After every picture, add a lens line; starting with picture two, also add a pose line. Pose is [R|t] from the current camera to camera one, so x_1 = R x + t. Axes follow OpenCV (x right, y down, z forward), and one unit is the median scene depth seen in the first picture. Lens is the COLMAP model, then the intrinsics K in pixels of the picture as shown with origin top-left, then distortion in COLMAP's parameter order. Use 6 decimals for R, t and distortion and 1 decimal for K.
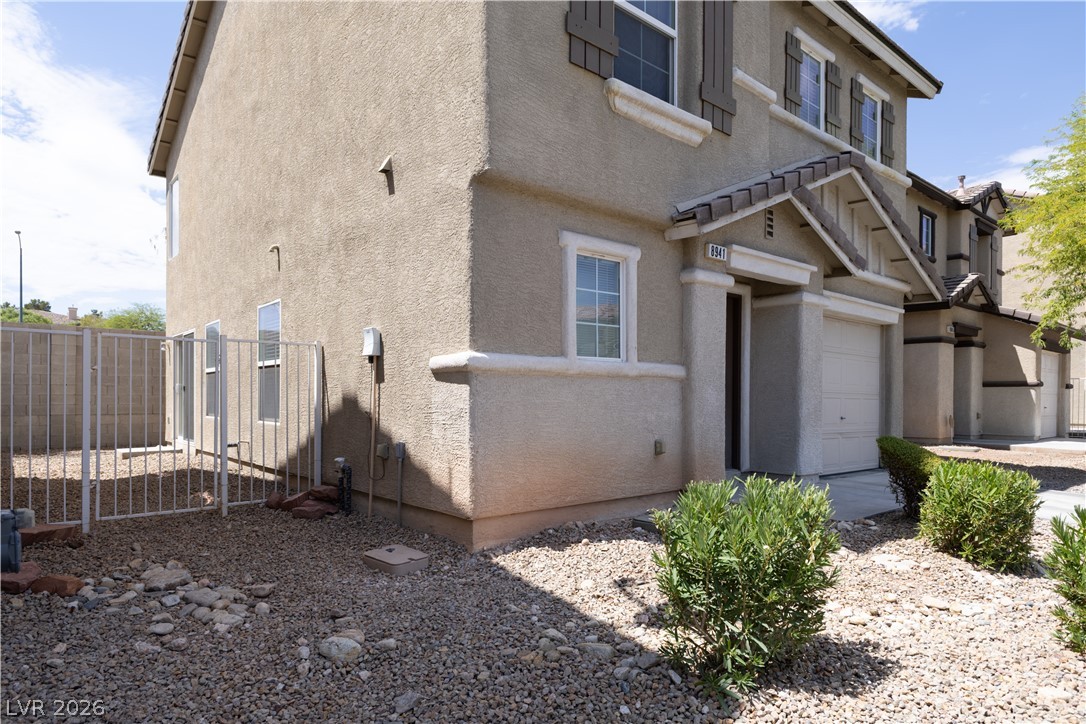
lens RADIAL K [[642.4, 0, 545.2], [0, 642.4, 399.6], [0, 0, 1]] dist [0.001053, -0.001426]
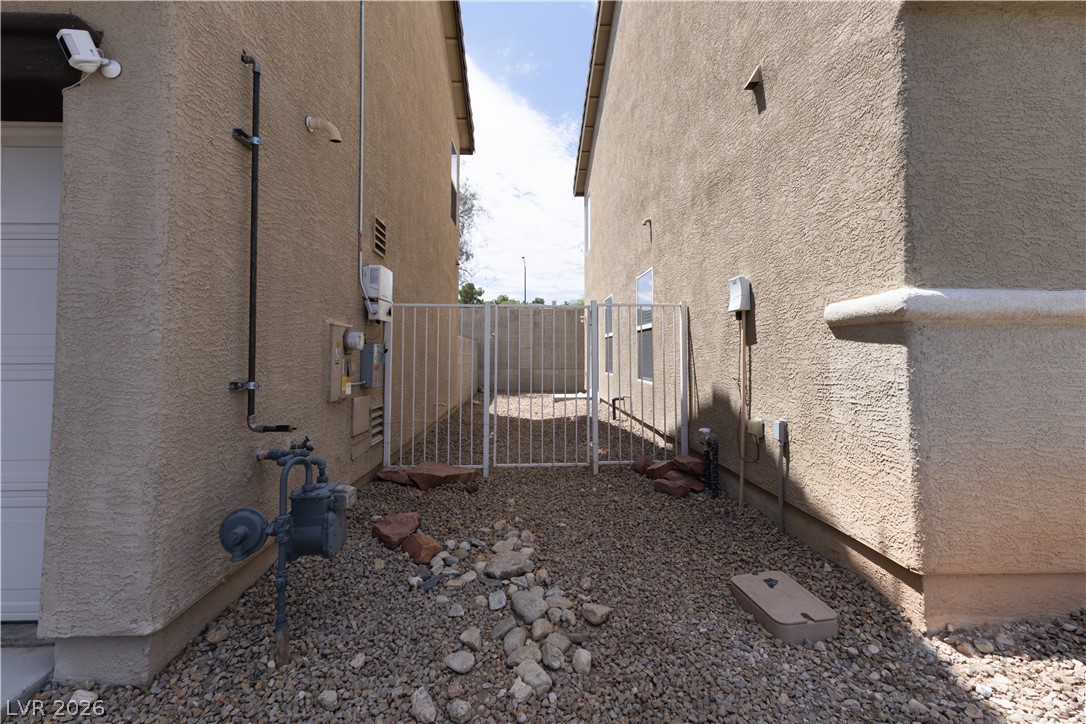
lens RADIAL K [[481.6, 0, 539.6], [0, 481.6, 335.7], [0, 0, 1]] dist [0.011529, -0.000360]
pose [[0.784163, -0.027621, -0.619939, -0.093471], [0.000714, 0.999048, -0.043608, -0.009546], [0.620554, 0.033753, 0.783437, 0.378571]]
